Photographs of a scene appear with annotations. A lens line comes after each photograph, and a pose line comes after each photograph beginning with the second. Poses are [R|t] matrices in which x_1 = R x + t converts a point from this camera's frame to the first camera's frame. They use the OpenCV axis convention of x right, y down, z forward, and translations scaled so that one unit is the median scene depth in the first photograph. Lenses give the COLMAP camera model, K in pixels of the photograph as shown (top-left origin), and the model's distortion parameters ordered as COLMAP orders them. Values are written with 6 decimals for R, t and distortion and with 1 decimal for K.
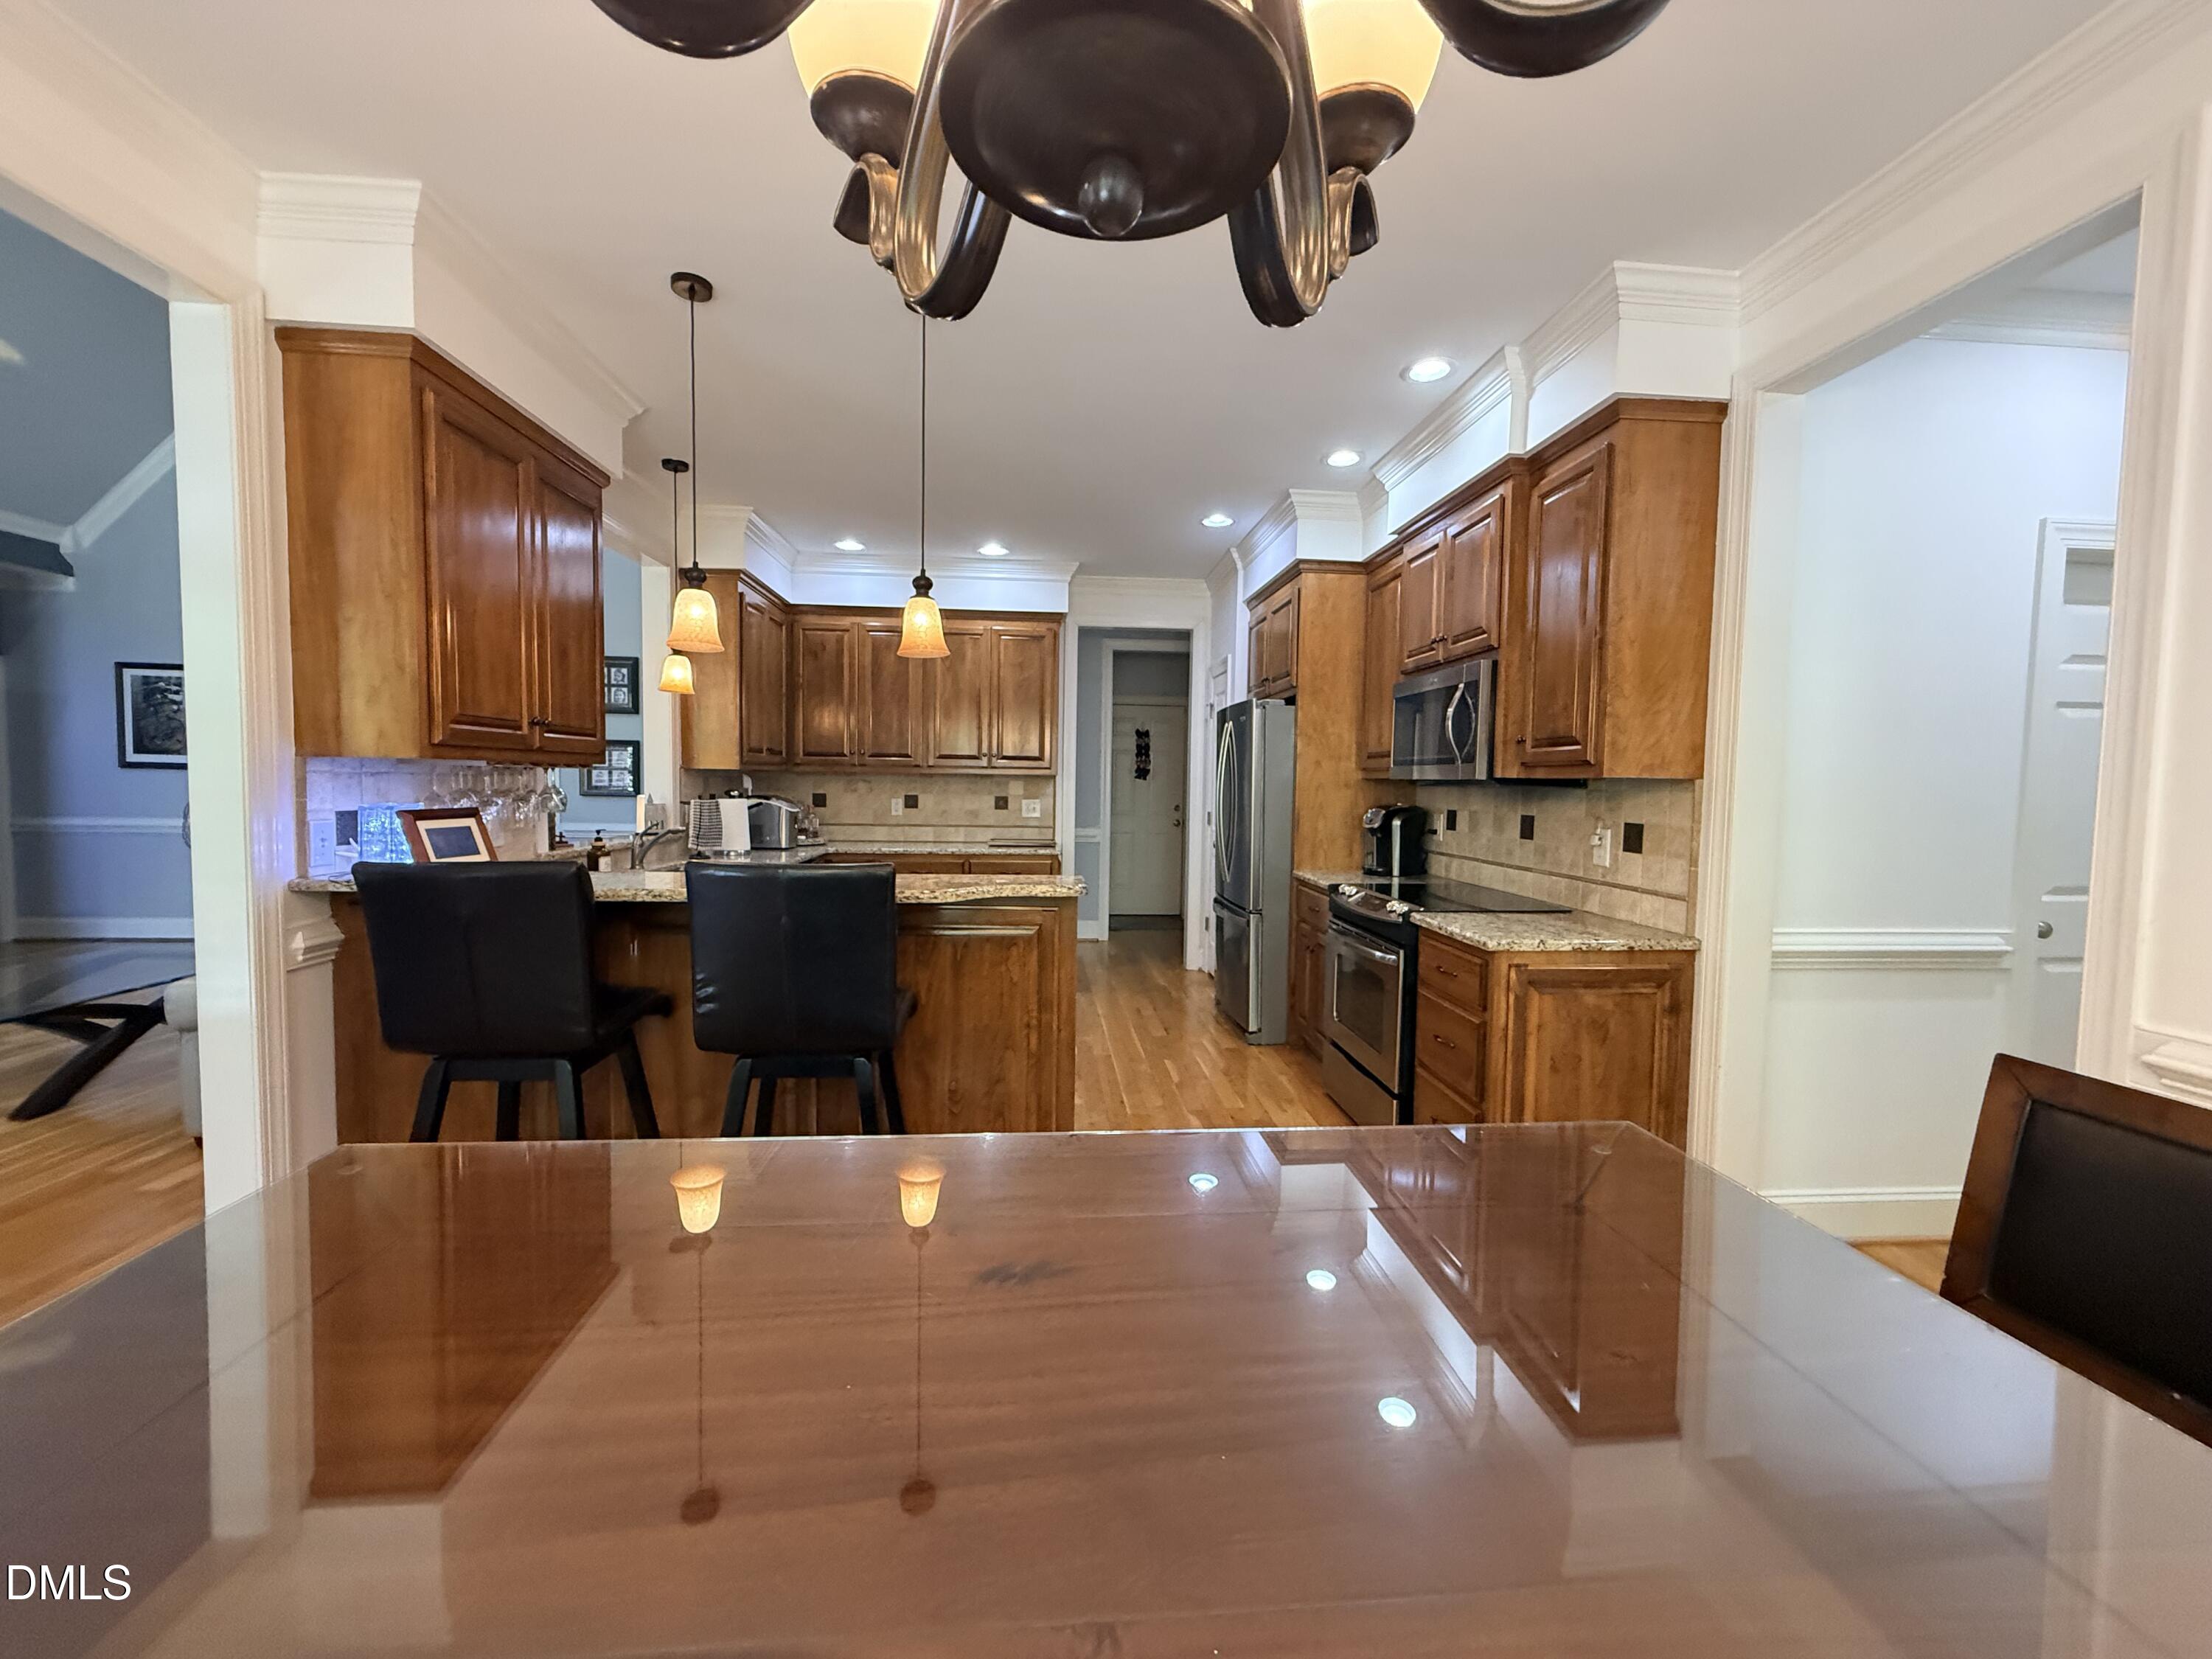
lens RADIAL K [[882.5, 0, 1100.6], [0, 882.5, 828.6], [0, 0, 1]] dist [0.001730, 0.000010]
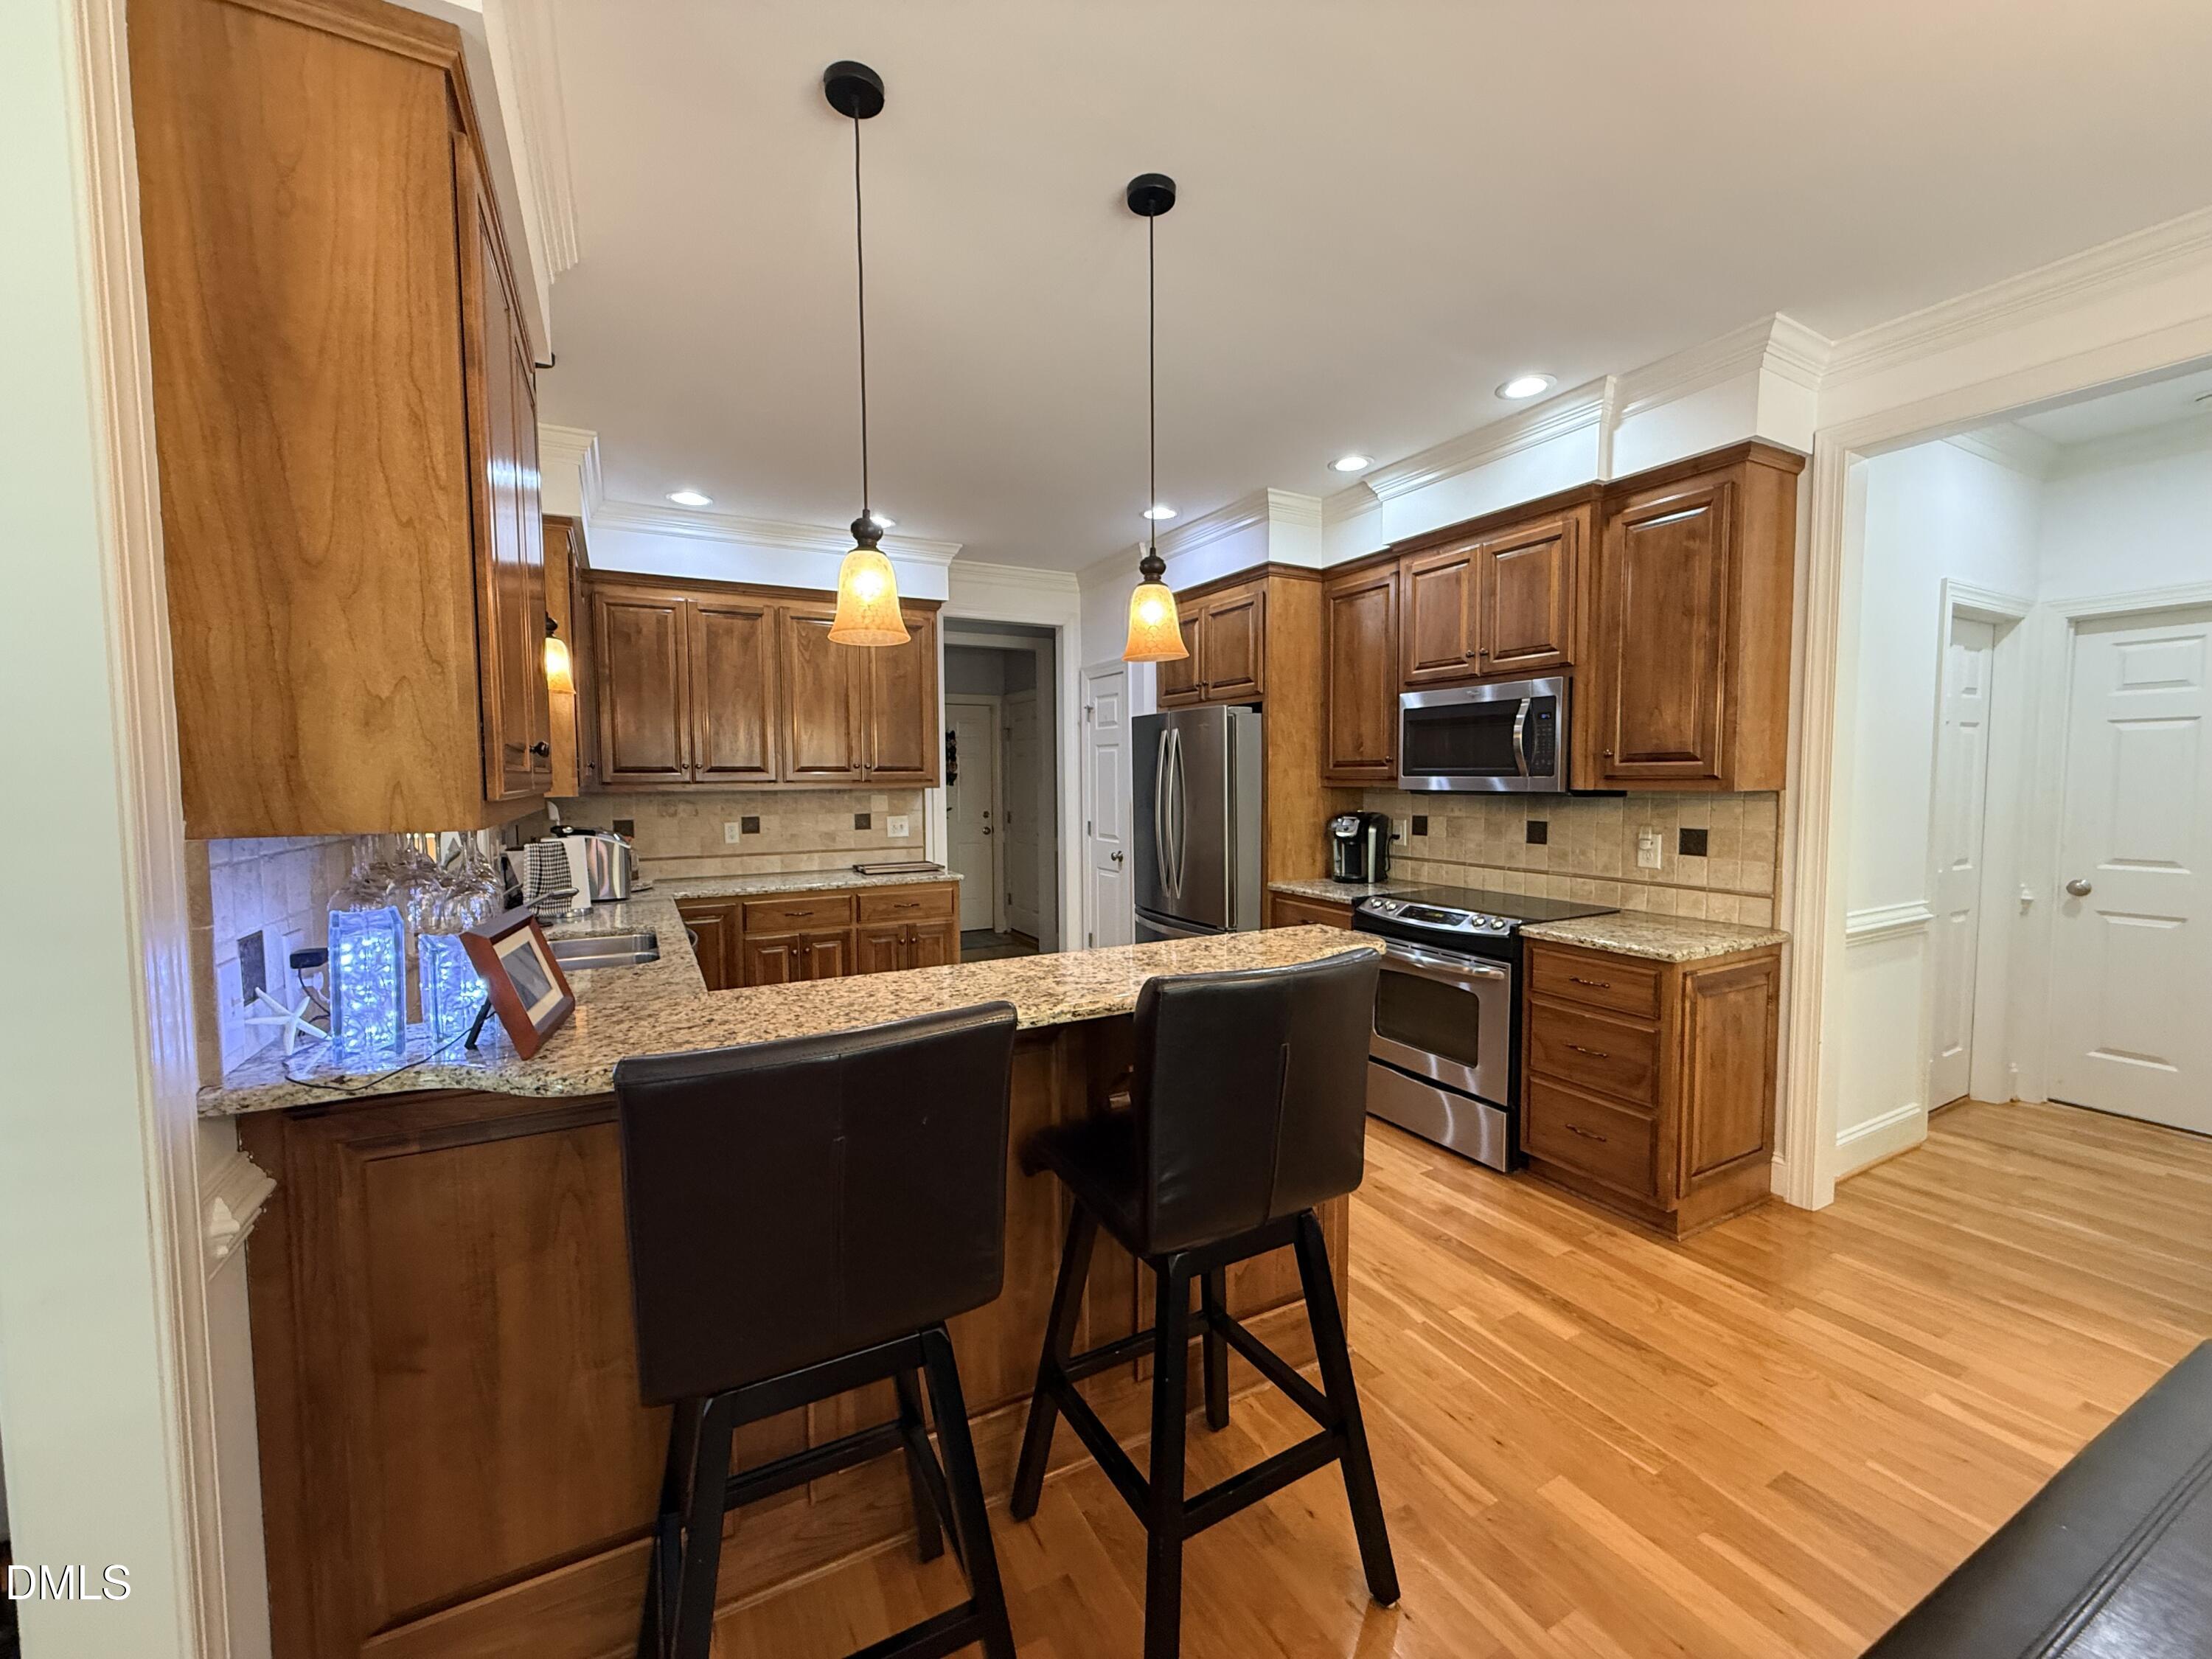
lens RADIAL K [[882.5, 0, 1104.3], [0, 882.5, 826.9], [0, 0, 1]] dist [0.001730, 0.000010]
pose [[0.915172, -0.046869, 0.400328, -0.339512], [0.044142, 0.998897, 0.016037, -0.038909], [-0.400638, 0.002995, 0.916231, 0.187952]]
